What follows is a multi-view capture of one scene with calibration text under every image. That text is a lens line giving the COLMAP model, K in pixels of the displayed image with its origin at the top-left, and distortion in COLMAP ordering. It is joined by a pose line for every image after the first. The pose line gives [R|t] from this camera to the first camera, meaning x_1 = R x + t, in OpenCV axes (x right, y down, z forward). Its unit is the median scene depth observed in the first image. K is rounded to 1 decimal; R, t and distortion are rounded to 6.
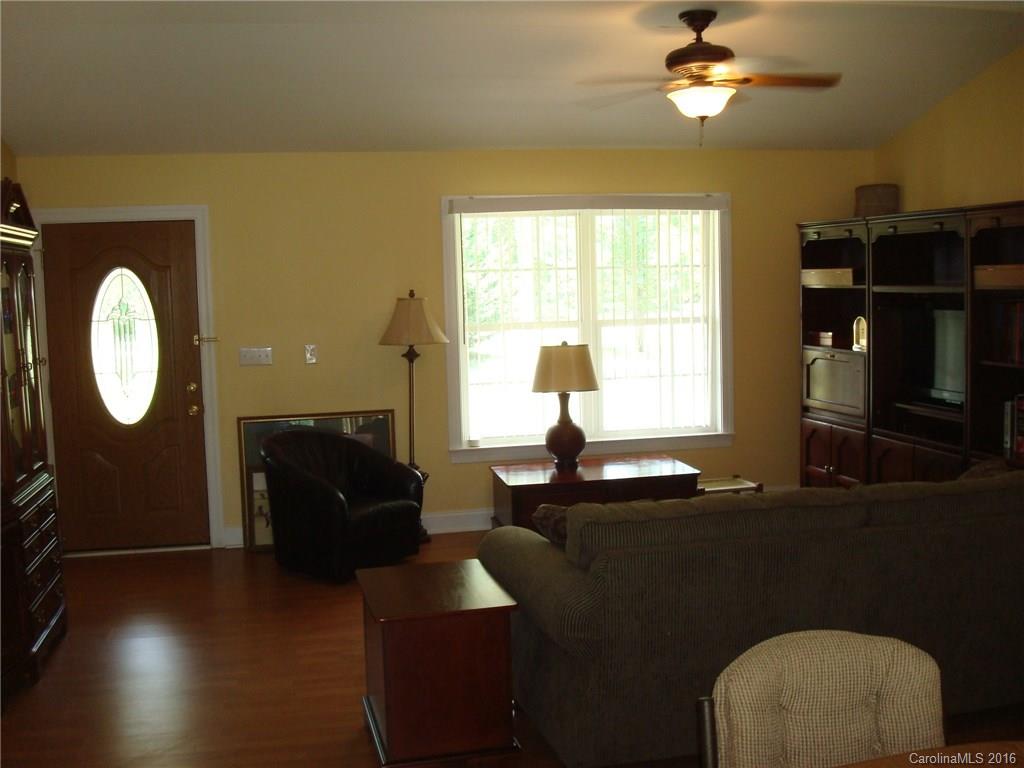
lens RADIAL K [[1076.3, 0, 506.8], [0, 1076.3, 382.2], [0, 0, 1]] dist [-0.065482, -0.127838]
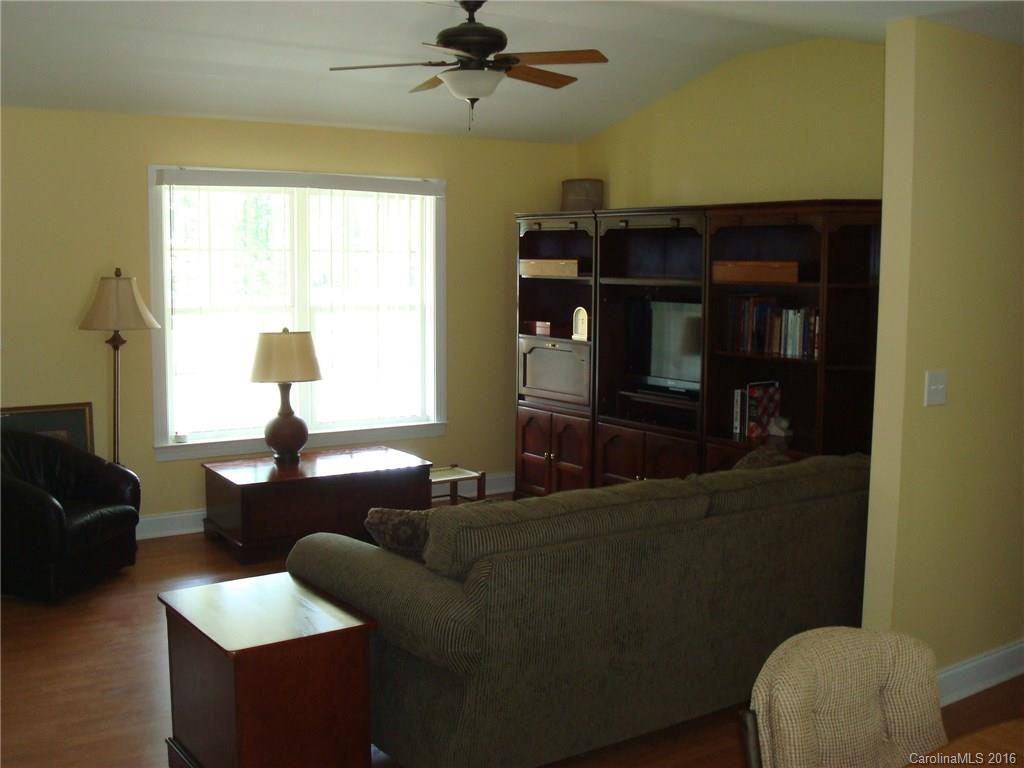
lens RADIAL K [[1076.3, 0, 506.8], [0, 1076.3, 382.2], [0, 0, 1]] dist [-0.065482, -0.127838]
pose [[0.928169, -0.006045, 0.372111, -0.118087], [0.000658, 0.999893, 0.014602, -0.004271], [-0.372159, -0.013308, 0.928073, 0.062711]]
